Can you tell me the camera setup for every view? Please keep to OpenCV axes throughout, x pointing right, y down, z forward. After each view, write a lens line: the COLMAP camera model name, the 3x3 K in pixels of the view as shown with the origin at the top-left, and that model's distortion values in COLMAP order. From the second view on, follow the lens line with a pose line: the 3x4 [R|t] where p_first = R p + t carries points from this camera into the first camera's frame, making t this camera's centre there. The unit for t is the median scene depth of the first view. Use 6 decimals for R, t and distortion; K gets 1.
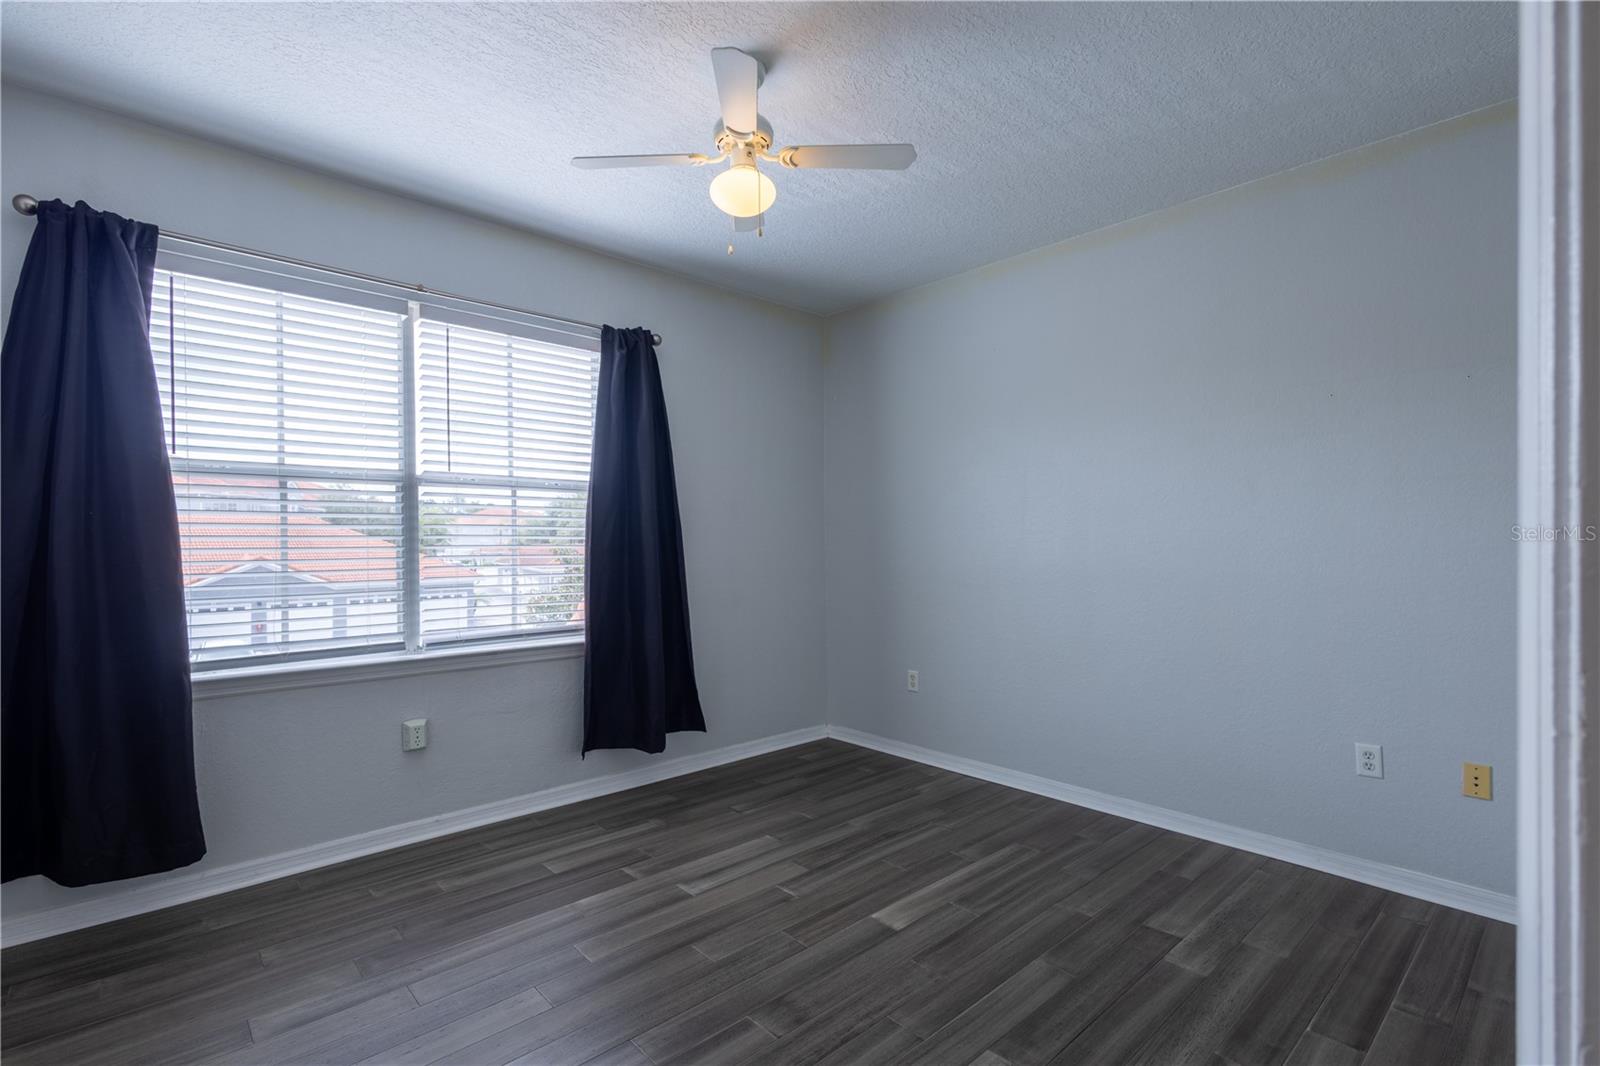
lens RADIAL K [[746.6, 0, 796.4], [0, 746.6, 536.5], [0, 0, 1]] dist [0.001915, 0.000155]
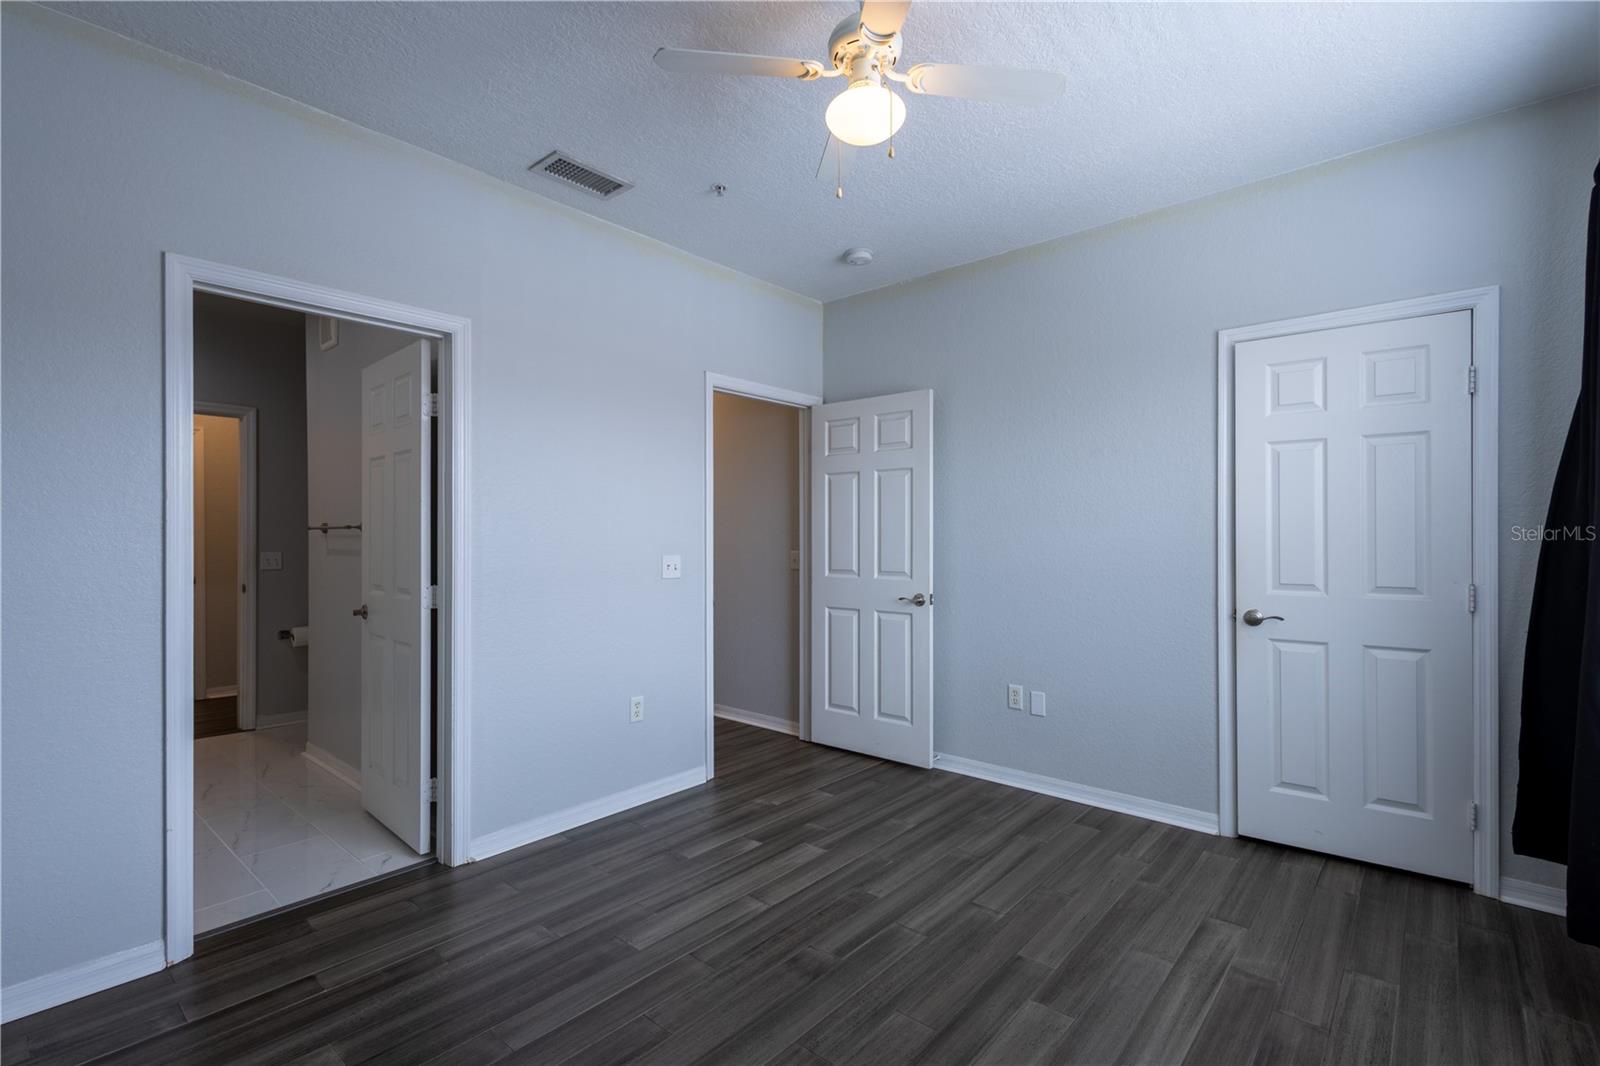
lens RADIAL K [[746.6, 0, 802.8], [0, 746.6, 531.6], [0, 0, 1]] dist [0.001915, 0.000155]
pose [[-0.995818, 0.009402, -0.090879, 0.084450], [0.009774, 0.999946, -0.003649, 0.003632], [0.090840, -0.004522, -0.995855, 2.049937]]
